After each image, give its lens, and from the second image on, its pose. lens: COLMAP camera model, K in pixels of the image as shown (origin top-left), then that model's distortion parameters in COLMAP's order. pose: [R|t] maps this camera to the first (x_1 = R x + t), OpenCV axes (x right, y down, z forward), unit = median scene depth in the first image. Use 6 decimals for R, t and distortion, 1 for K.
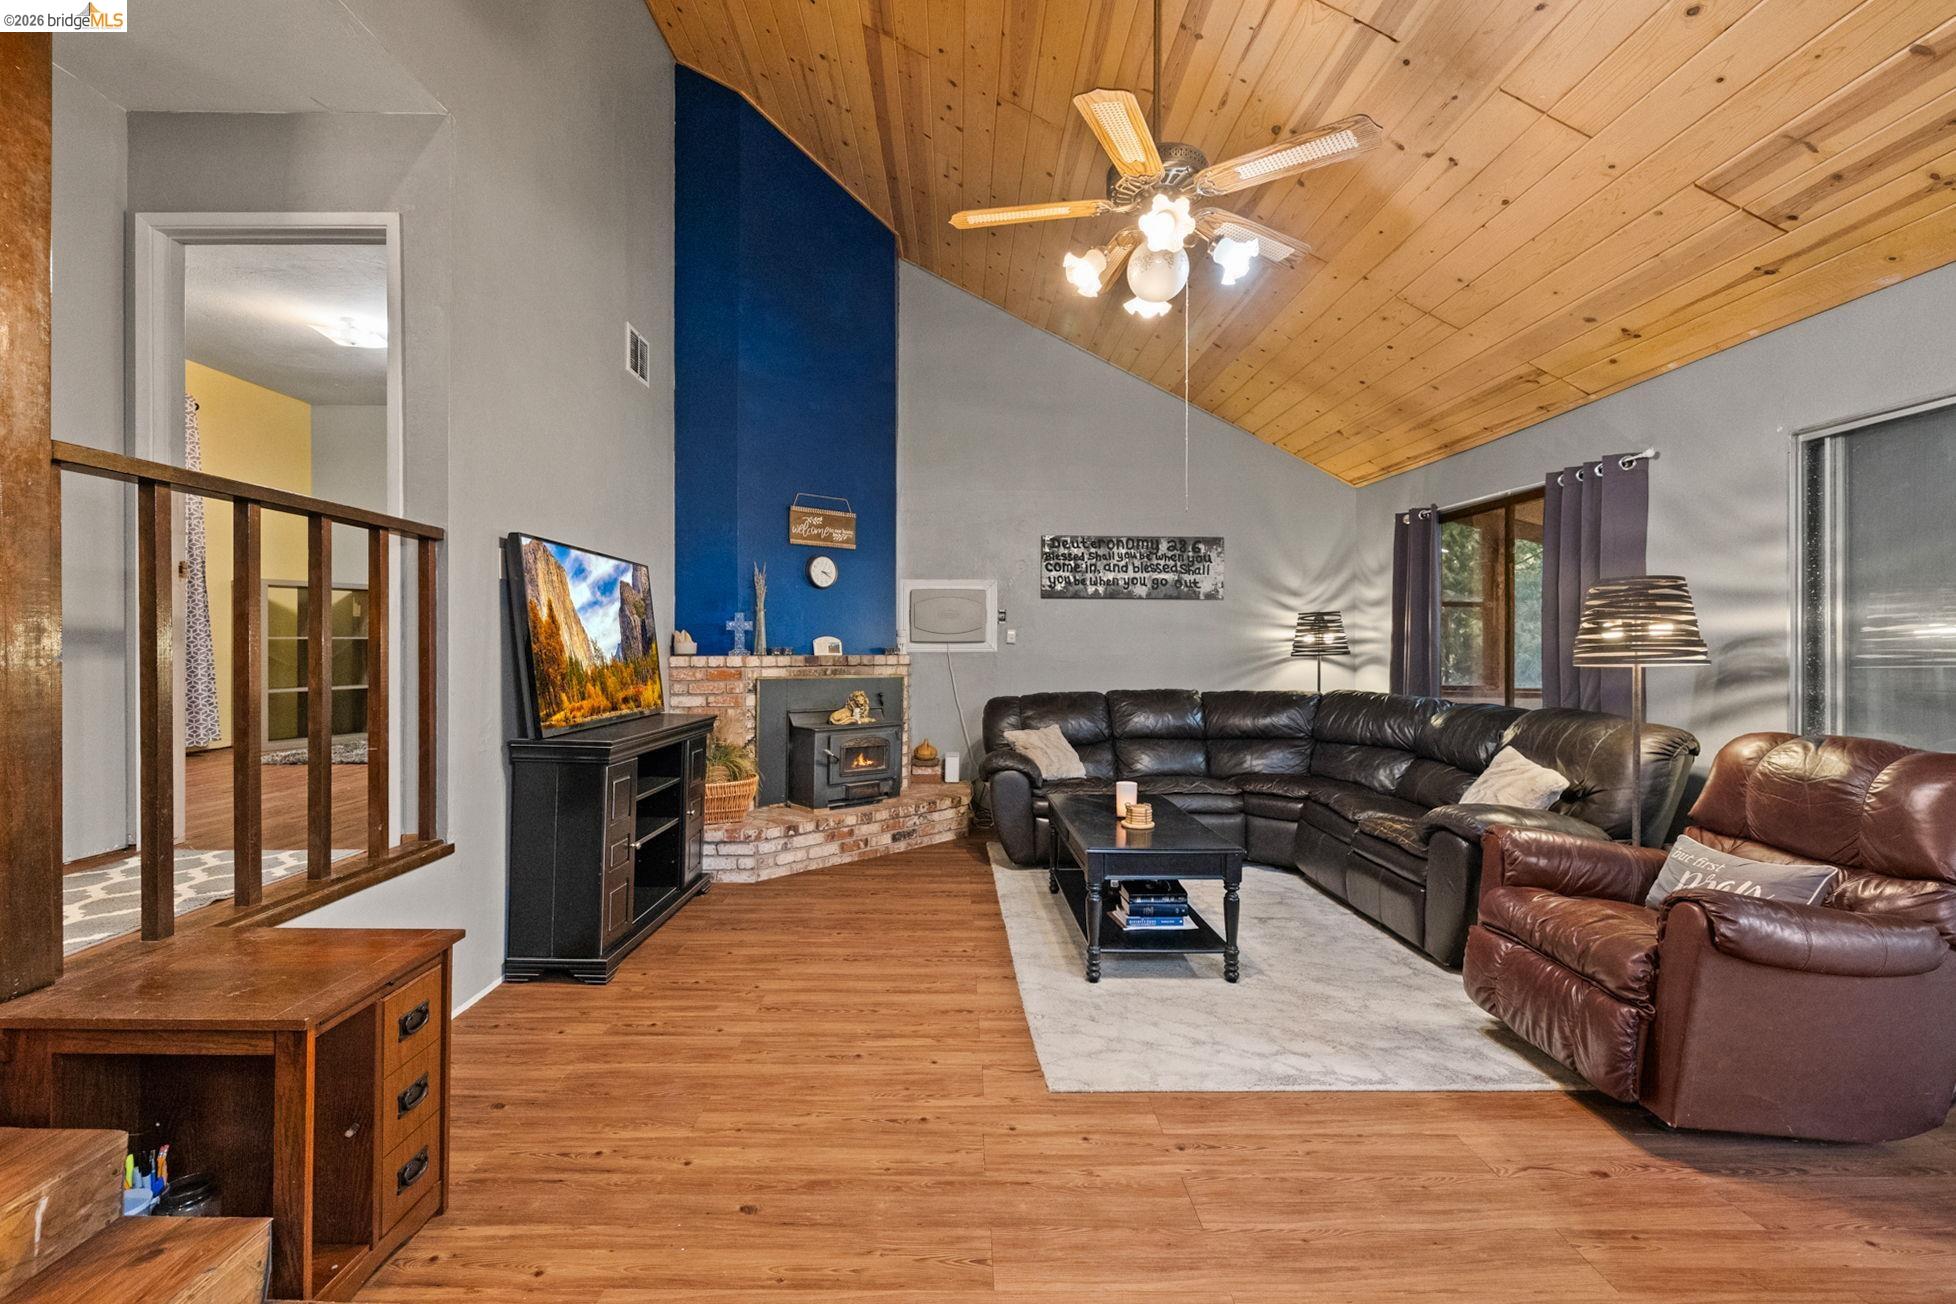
lens RADIAL K [[852.2, 0, 969.0], [0, 852.2, 646.1], [0, 0, 1]] dist [0.001538, 0.000319]
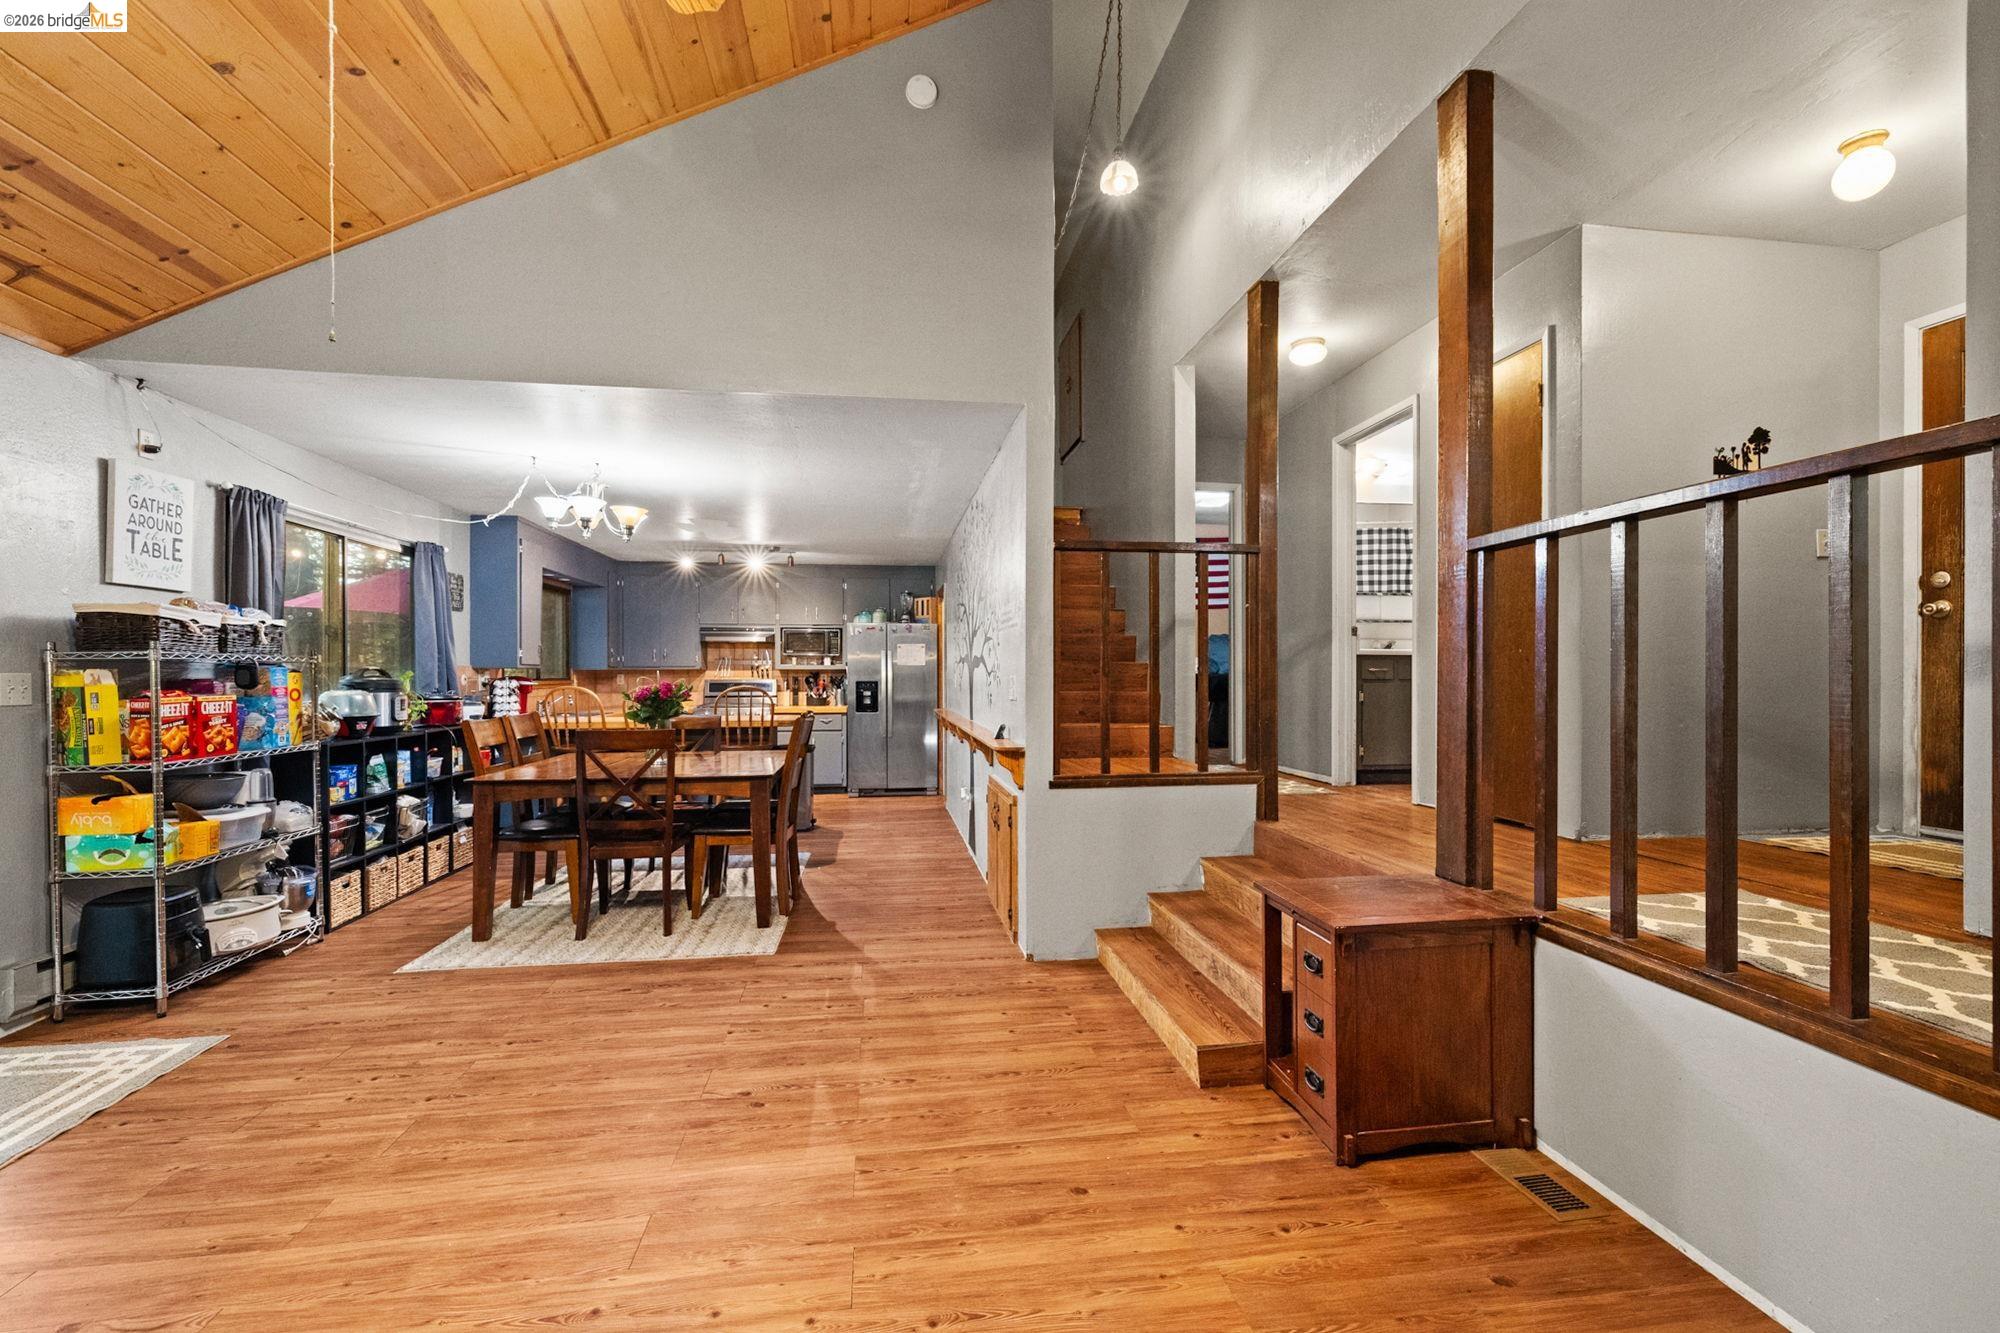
lens RADIAL K [[849.0, 0, 1012.0], [0, 849.0, 679.7], [0, 0, 1]] dist [0.006017, -0.000046]
pose [[-0.989114, 0.000870, -0.147148, -0.005859], [-0.000073, 0.999980, 0.006401, 0.001985], [0.147151, 0.006342, -0.989094, 0.725001]]
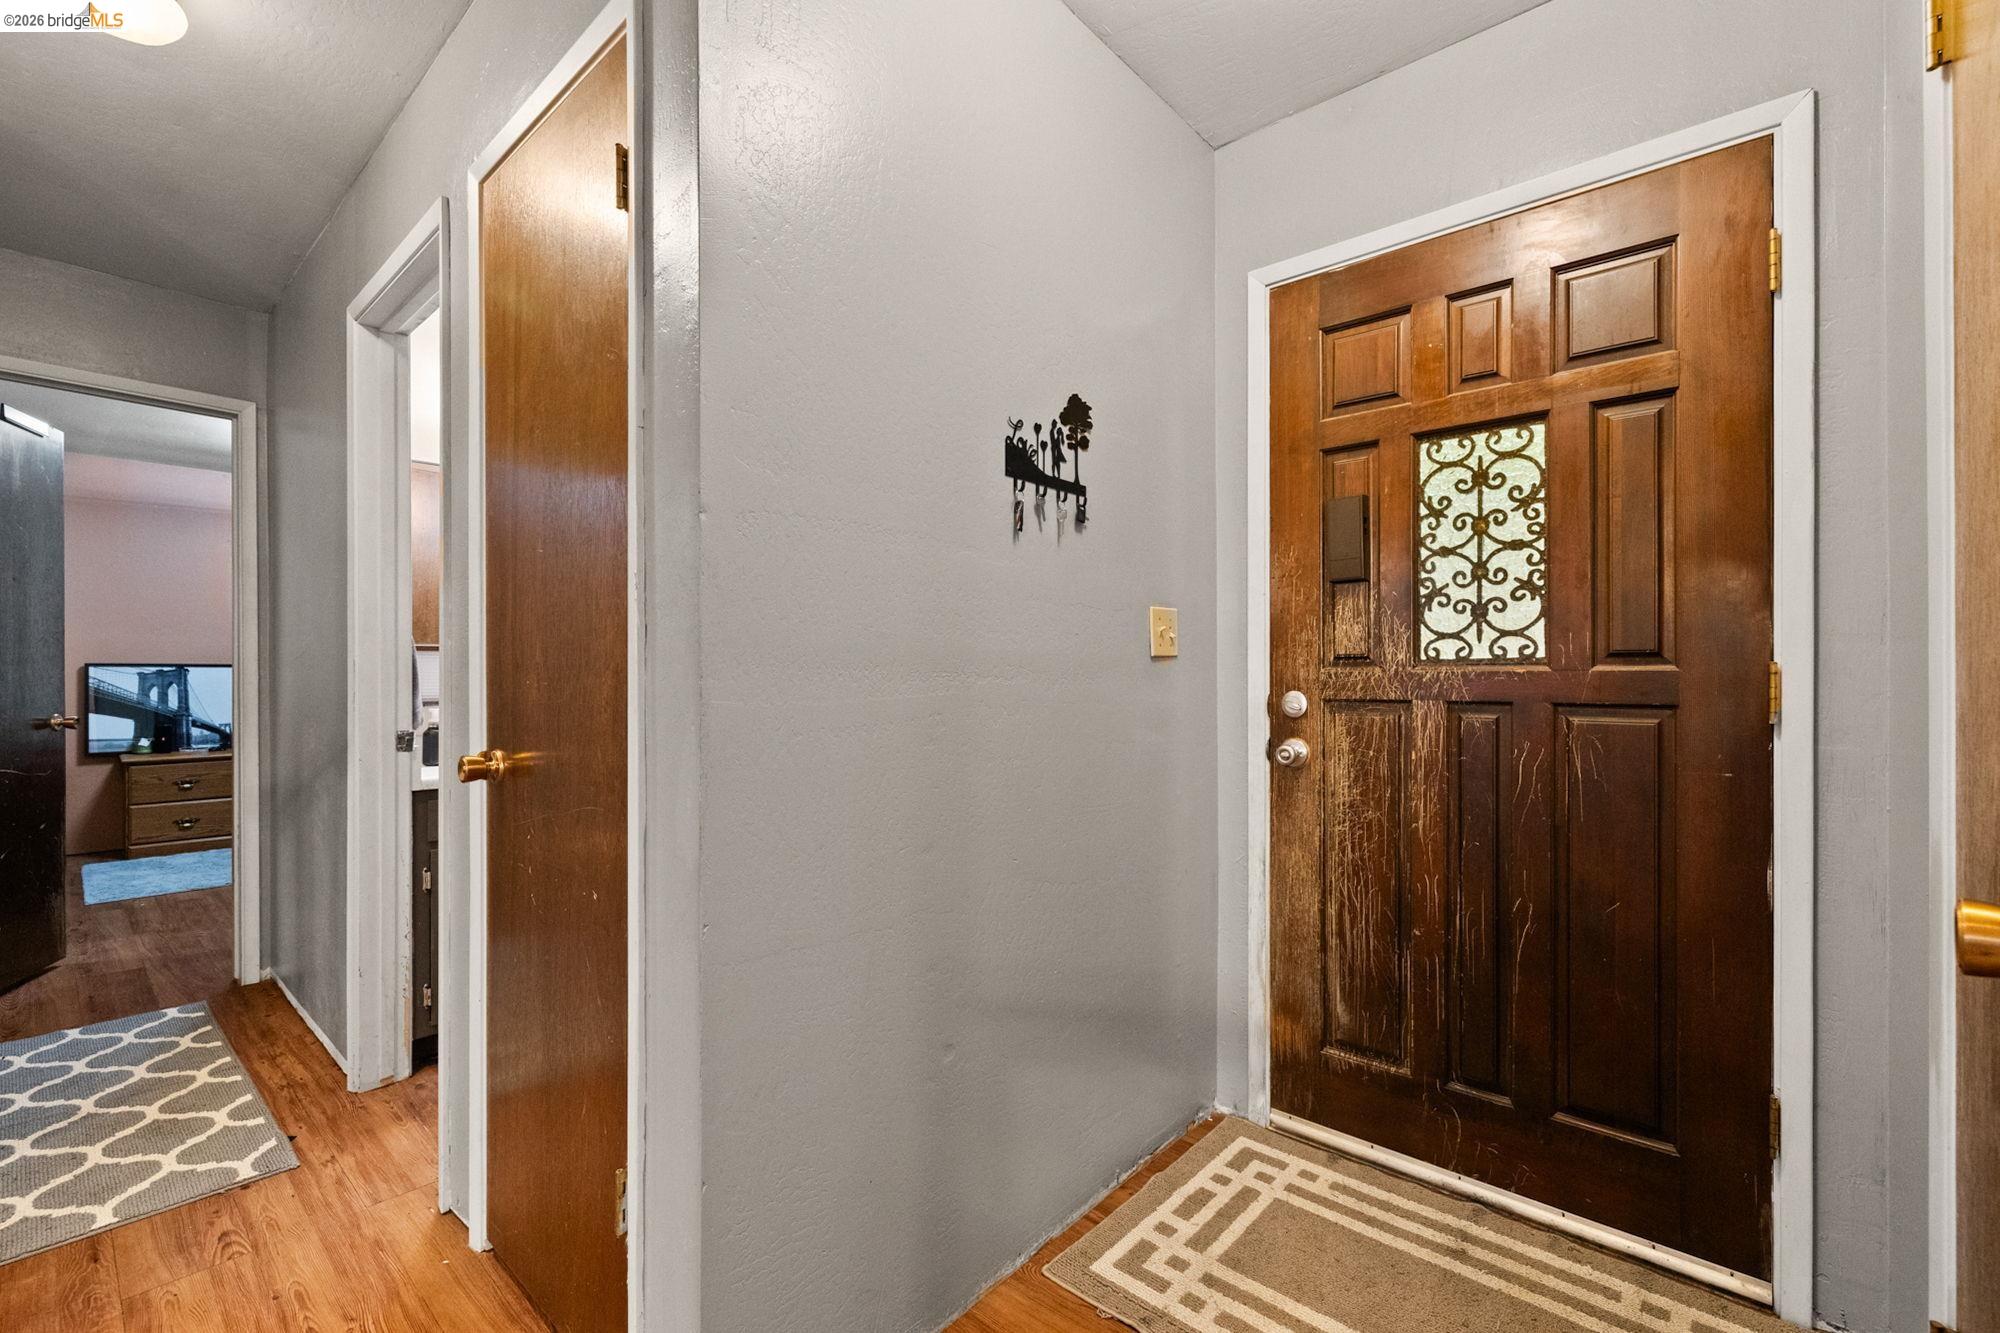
lens RADIAL K [[855.7, 0, 1013.6], [0, 855.7, 670.8], [0, 0, 1]] dist [0.001888, 0.000443]
pose [[-0.665442, -0.001185, -0.746449, -0.407963], [0.000006, 0.999999, -0.001592, -0.082087], [0.746450, -0.001064, -0.665441, 0.362407]]
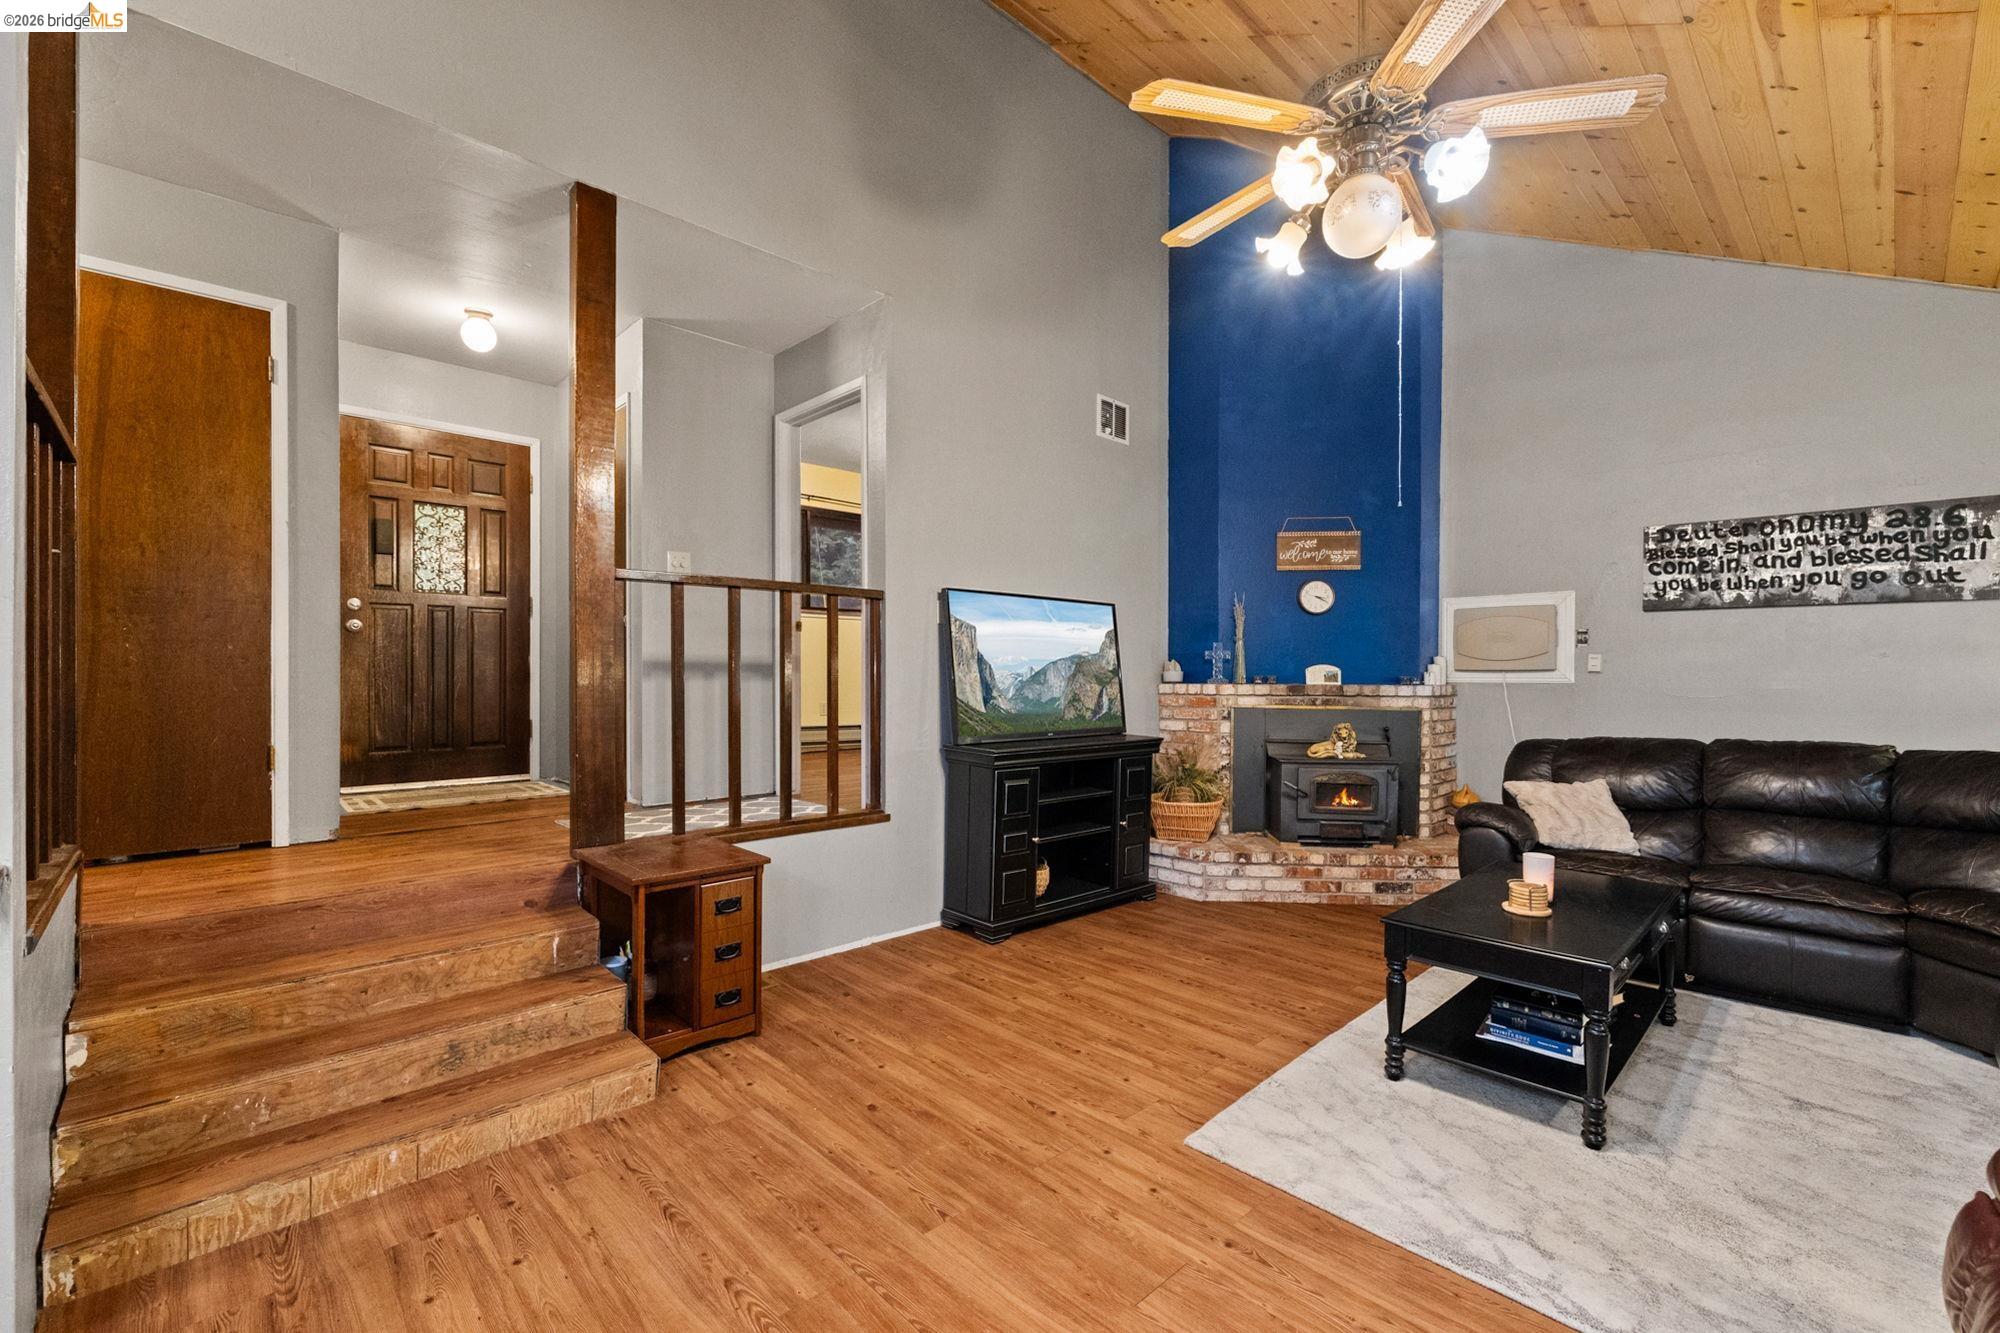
lens RADIAL K [[853.6, 0, 997.4], [0, 853.6, 679.0], [0, 0, 1]] dist [-0.000365, 0.000275]
pose [[0.683123, 0.005994, -0.730279, 0.288079], [-0.002864, 0.999981, 0.005529, 0.000312], [0.730298, -0.001685, 0.683127, 0.089366]]
